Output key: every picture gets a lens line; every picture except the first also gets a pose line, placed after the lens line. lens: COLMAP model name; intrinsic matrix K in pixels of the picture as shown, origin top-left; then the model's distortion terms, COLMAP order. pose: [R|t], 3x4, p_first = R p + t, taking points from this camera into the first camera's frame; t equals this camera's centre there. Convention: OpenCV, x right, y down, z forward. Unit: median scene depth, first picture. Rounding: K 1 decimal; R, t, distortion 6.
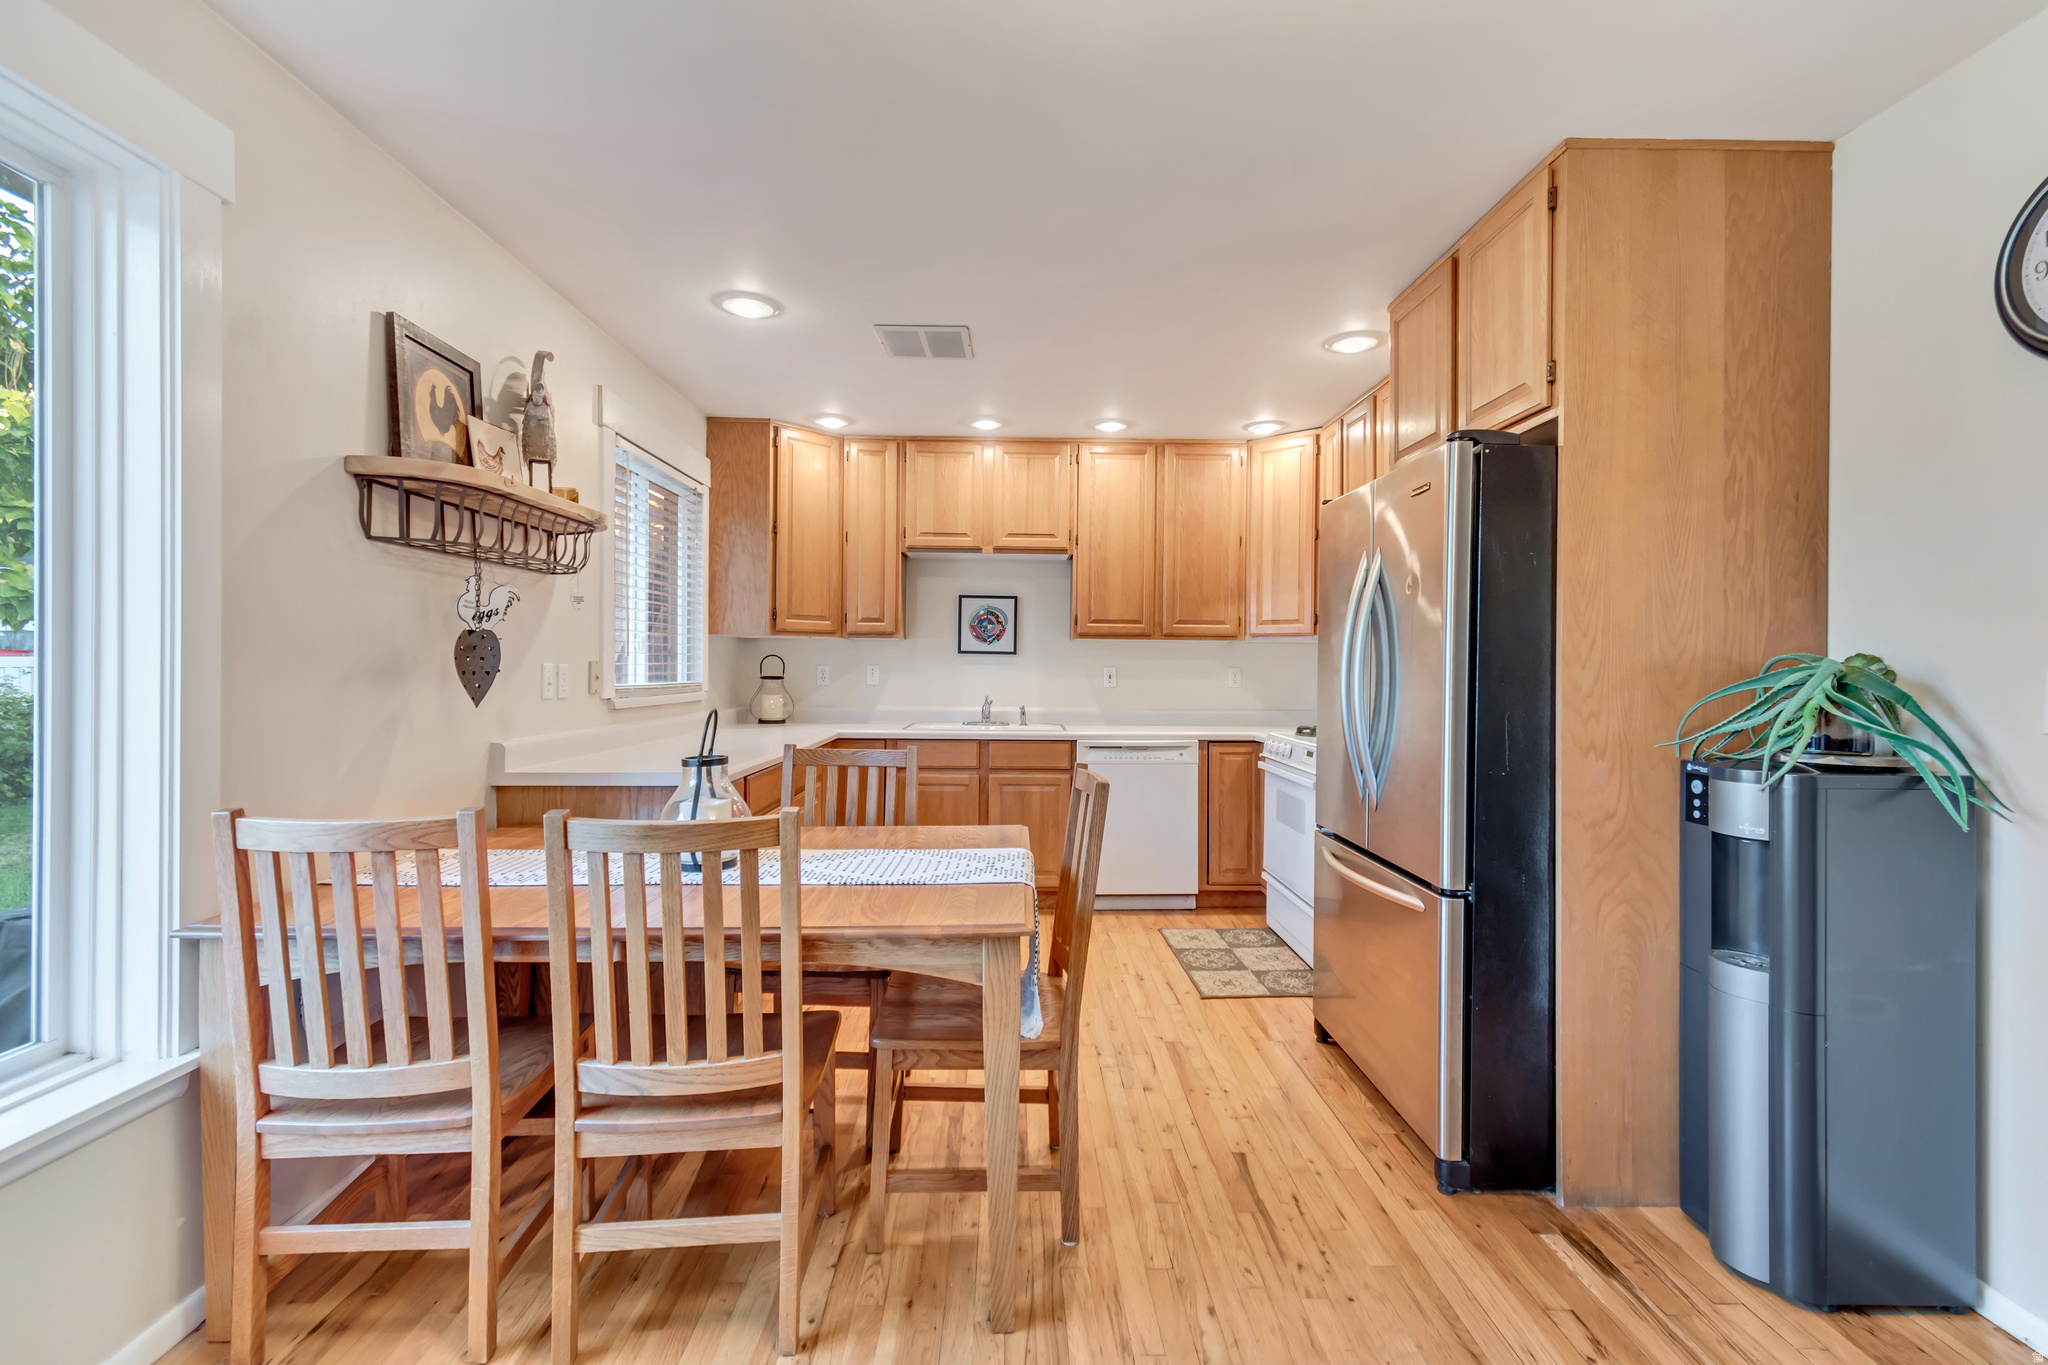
lens RADIAL K [[920.5, 0, 1029.5], [0, 920.5, 677.5], [0, 0, 1]] dist [0.015773, -0.000179]
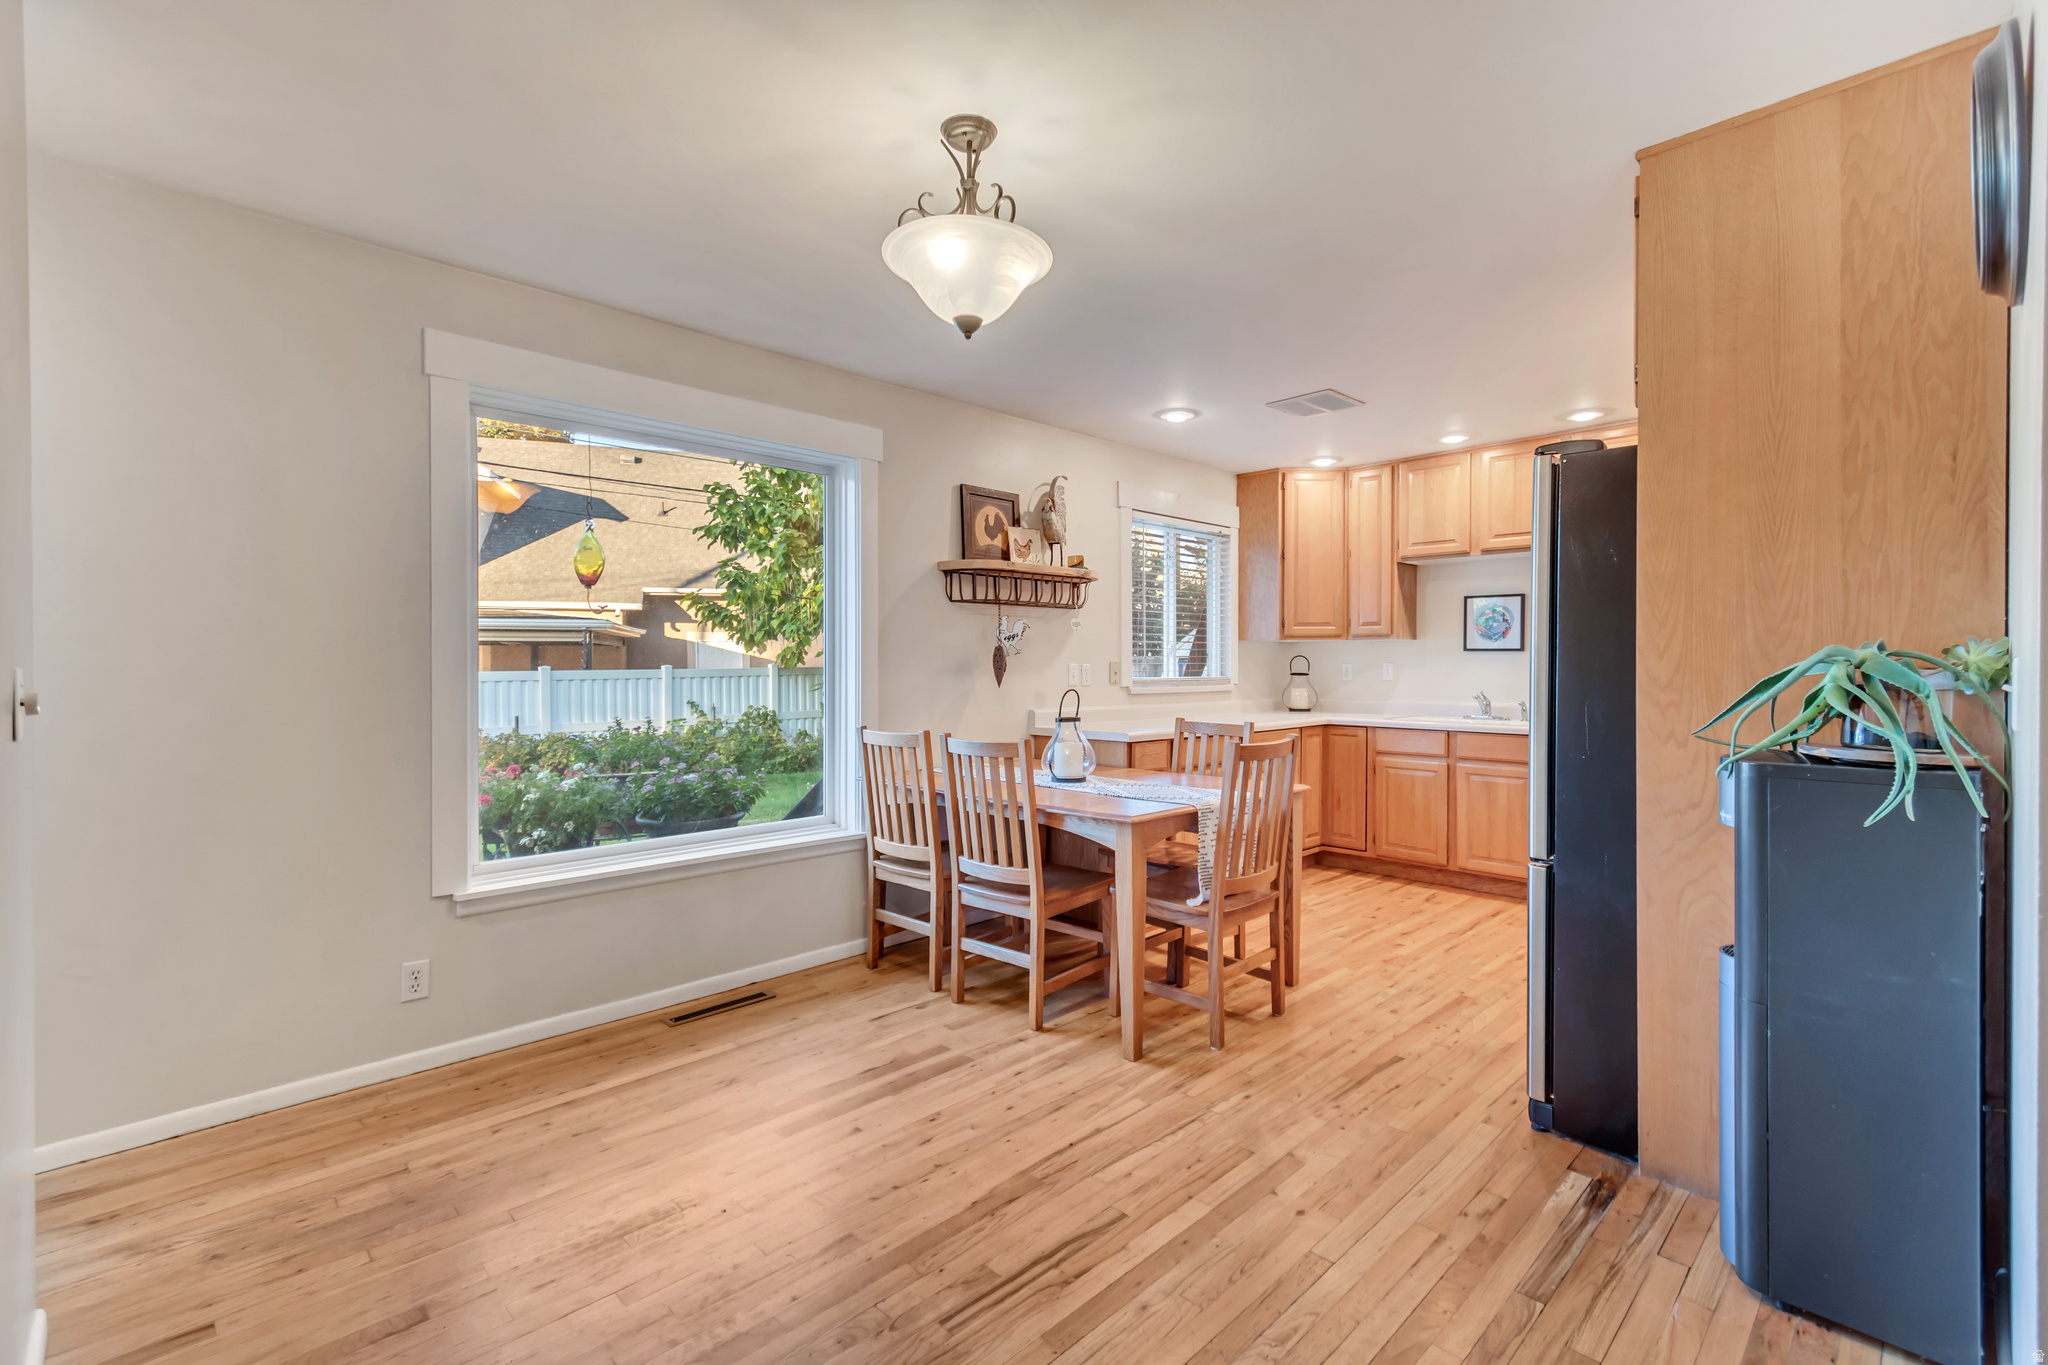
lens RADIAL K [[906.1, 0, 1024.0], [0, 906.1, 682.5], [0, 0, 1]] dist [0.019975, -0.000045]
pose [[0.677884, 0.005178, -0.735151, 0.843590], [-0.001666, 0.999983, 0.005508, 0.012117], [0.735167, -0.002509, 0.677881, -0.202220]]
